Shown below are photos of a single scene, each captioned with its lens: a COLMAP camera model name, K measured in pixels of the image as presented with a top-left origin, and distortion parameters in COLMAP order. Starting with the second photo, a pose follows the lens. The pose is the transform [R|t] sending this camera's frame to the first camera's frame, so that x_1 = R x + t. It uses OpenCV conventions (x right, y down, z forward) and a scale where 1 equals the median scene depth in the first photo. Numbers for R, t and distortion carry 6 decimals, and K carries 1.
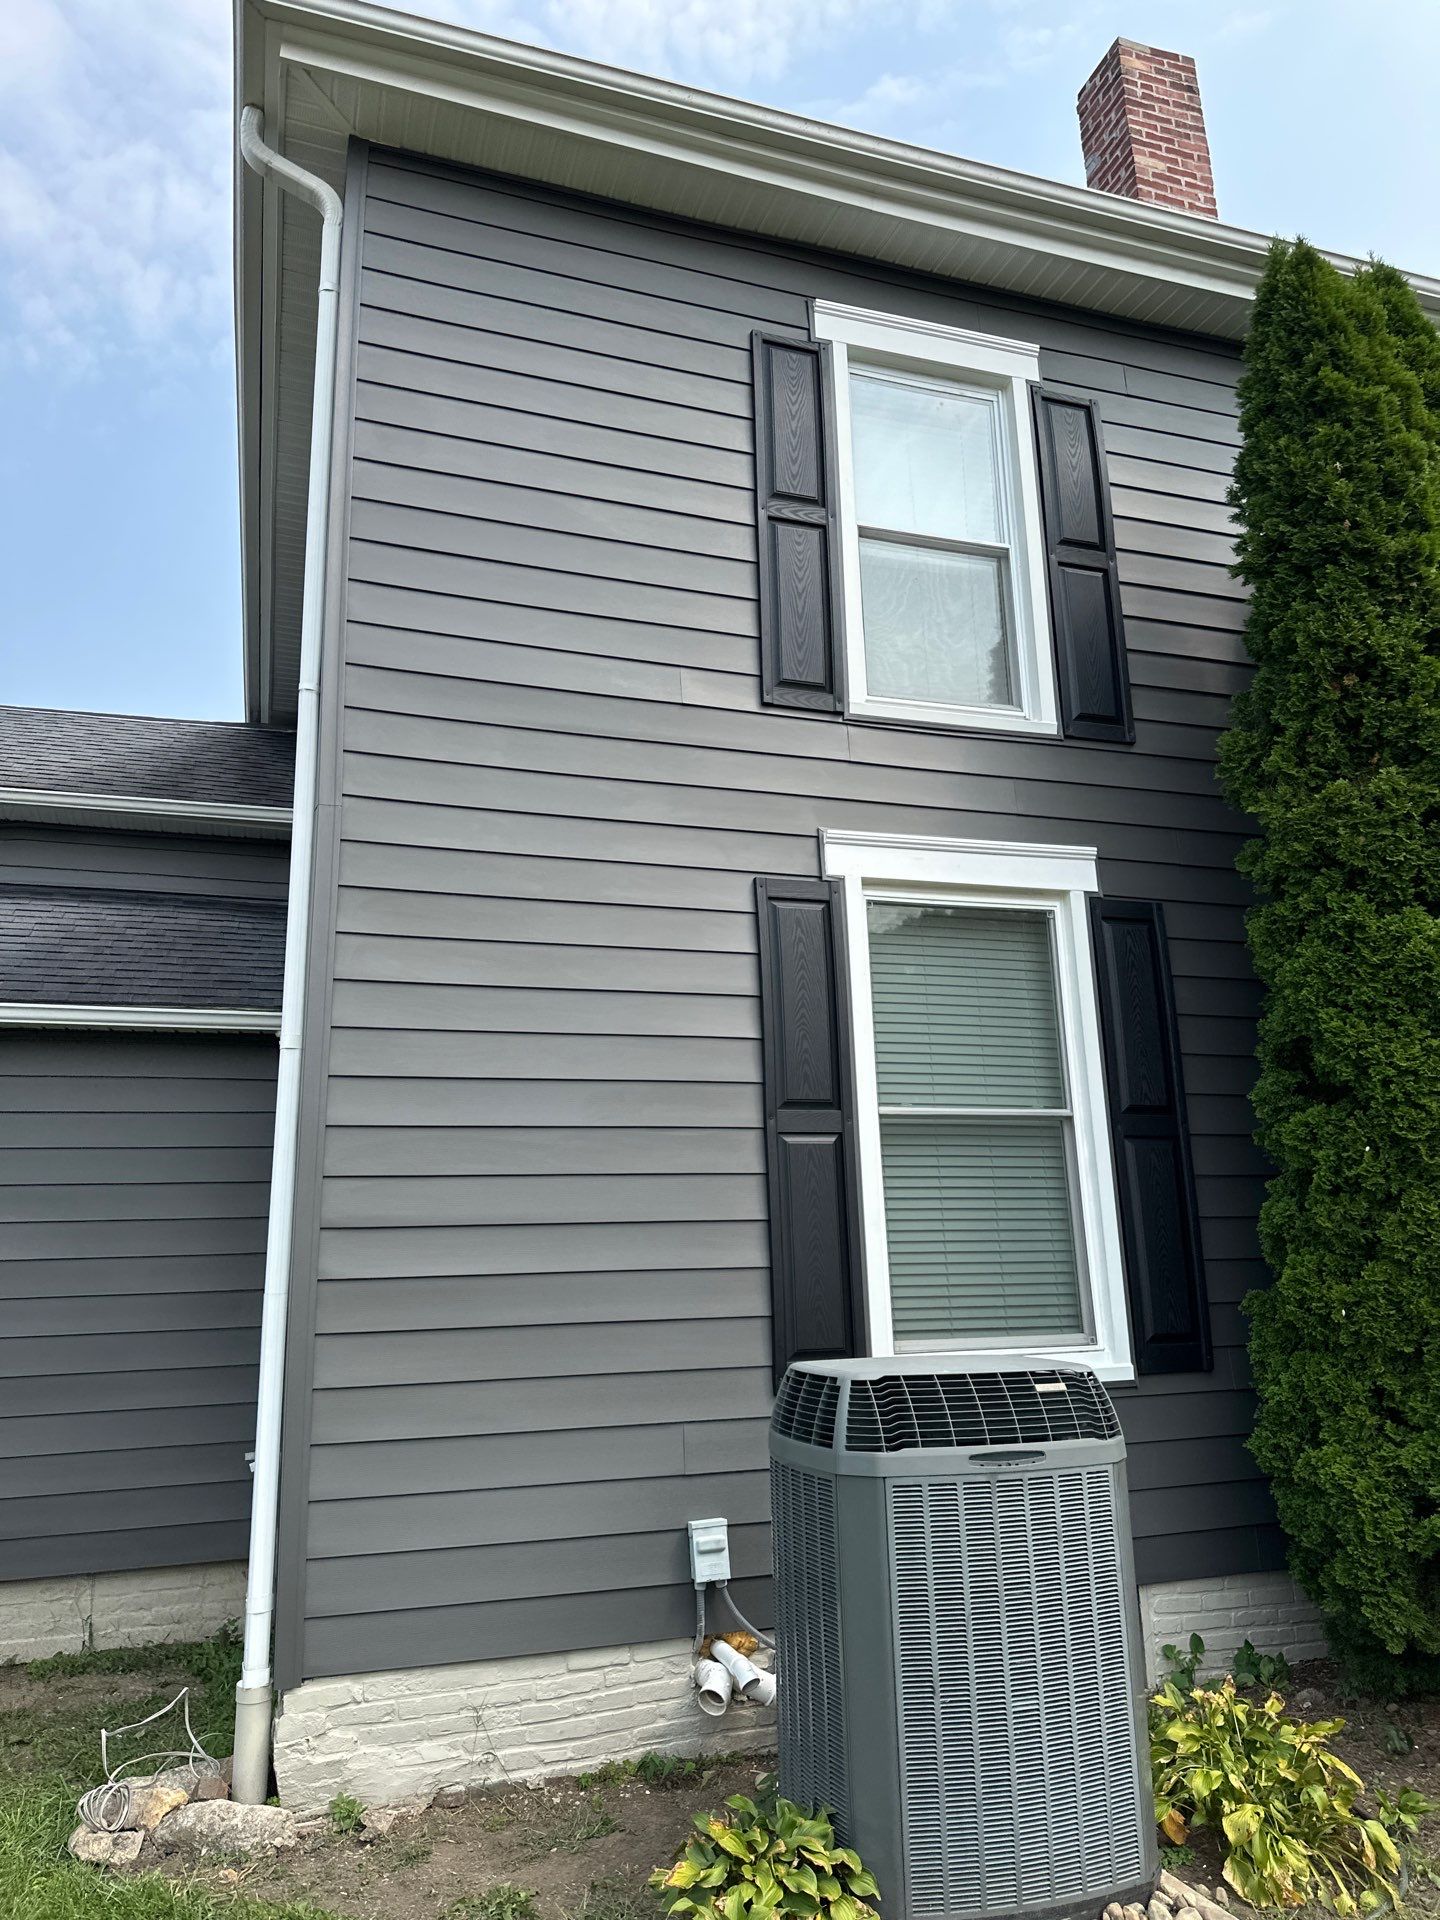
lens RADIAL K [[1344.7, 0, 723.9], [0, 1344.7, 943.5], [0, 0, 1]] dist [0.122325, -0.129153]
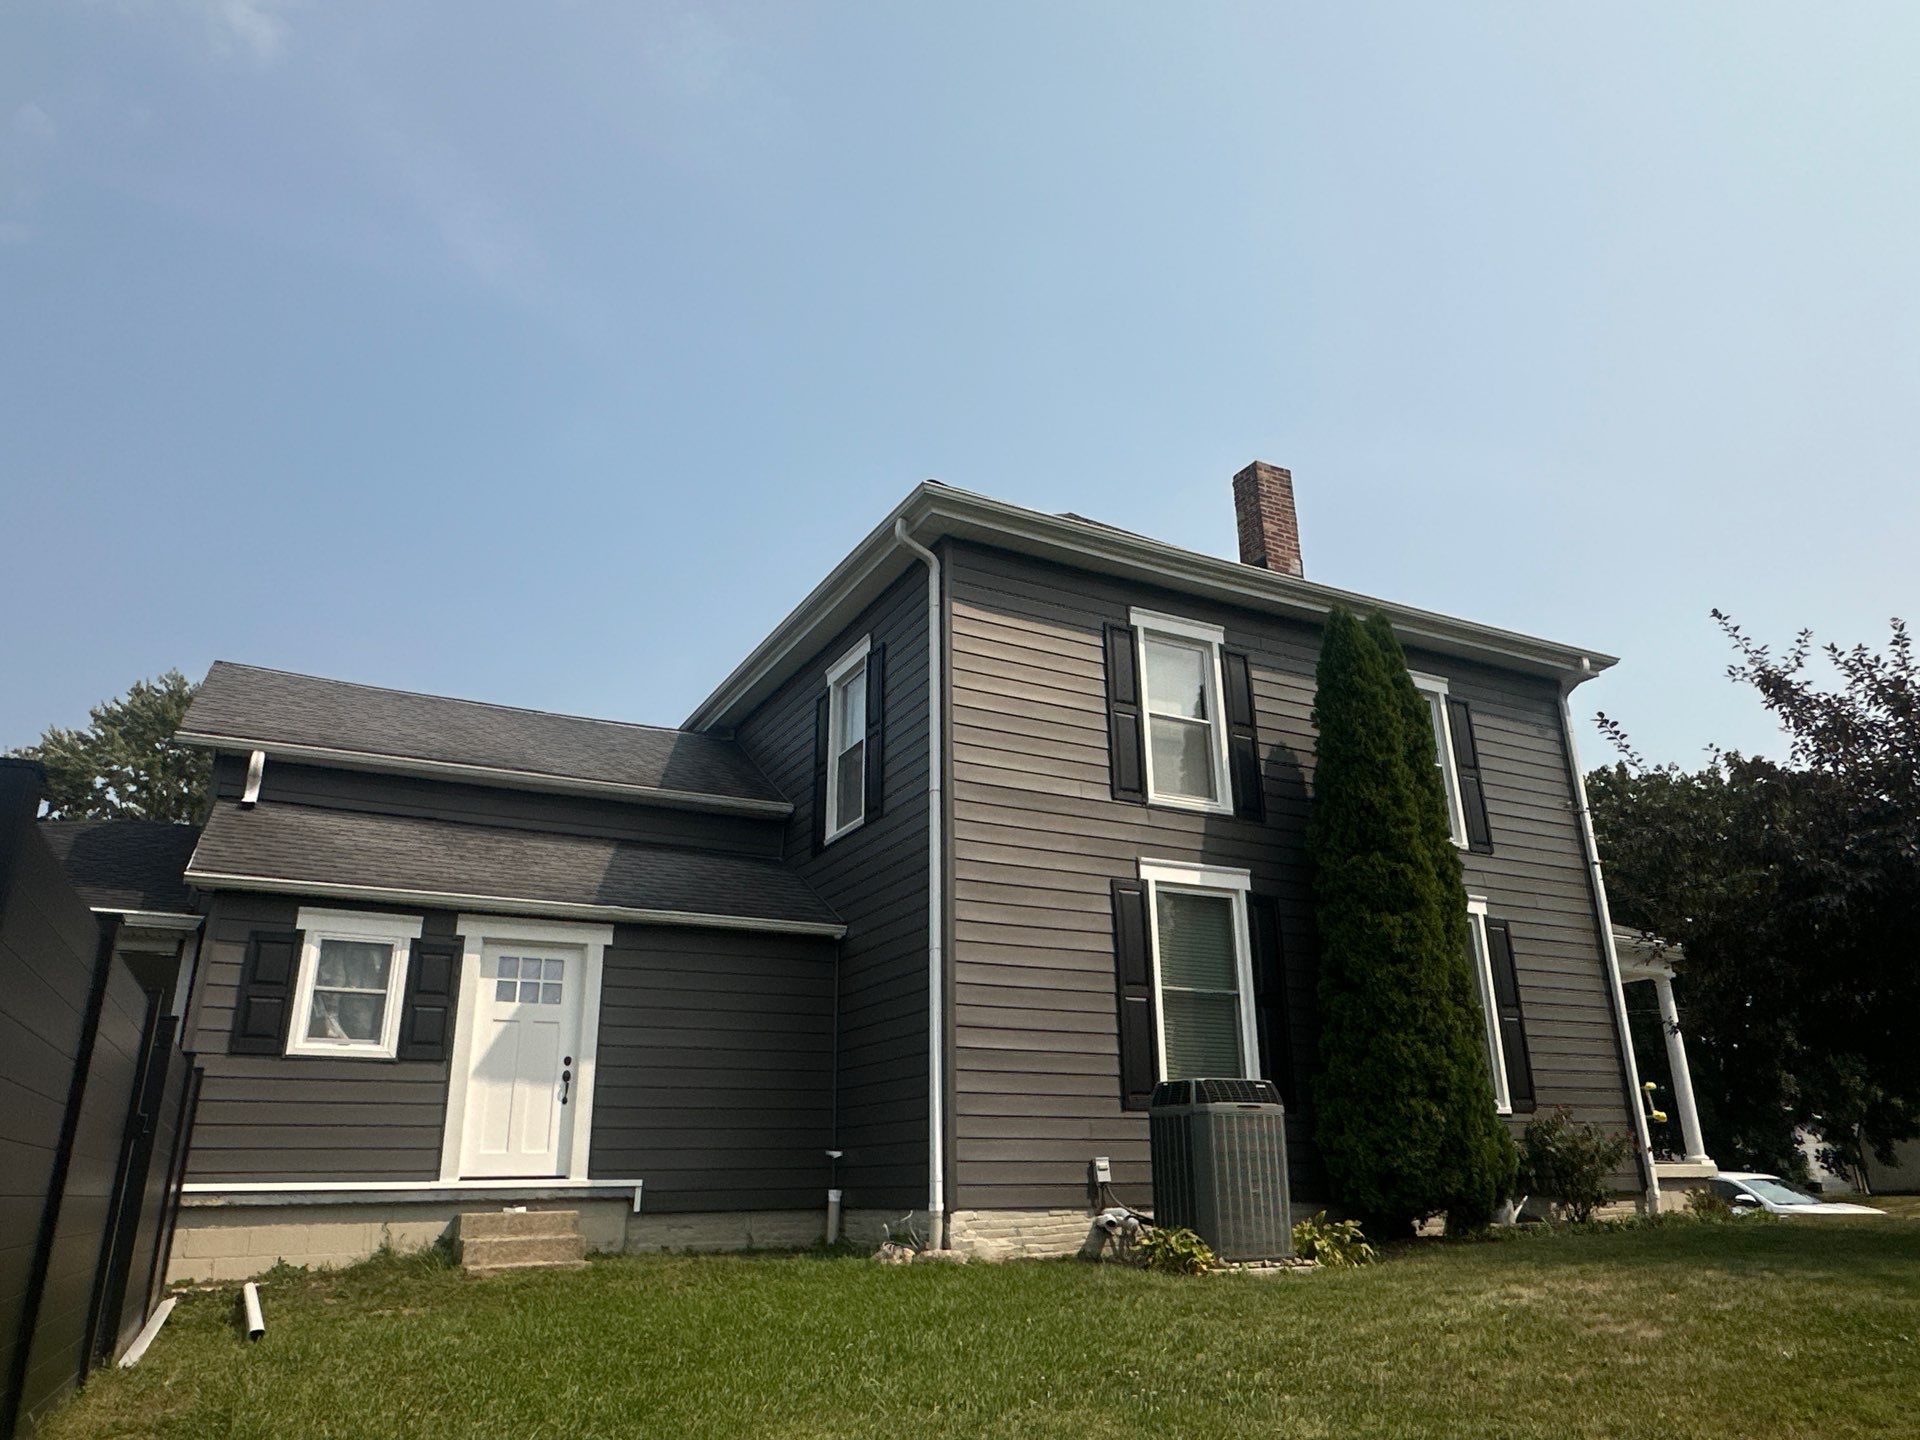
lens RADIAL K [[1344.7, 0, 960.0], [0, 1344.7, 720.0], [0, 0, 1]] dist [0.122325, -0.129153]
pose [[0.983574, 0.074410, 0.164455, -0.589626], [-0.059084, 0.993607, -0.096202, -0.077820], [-0.170562, 0.084905, 0.981682, -1.132338]]
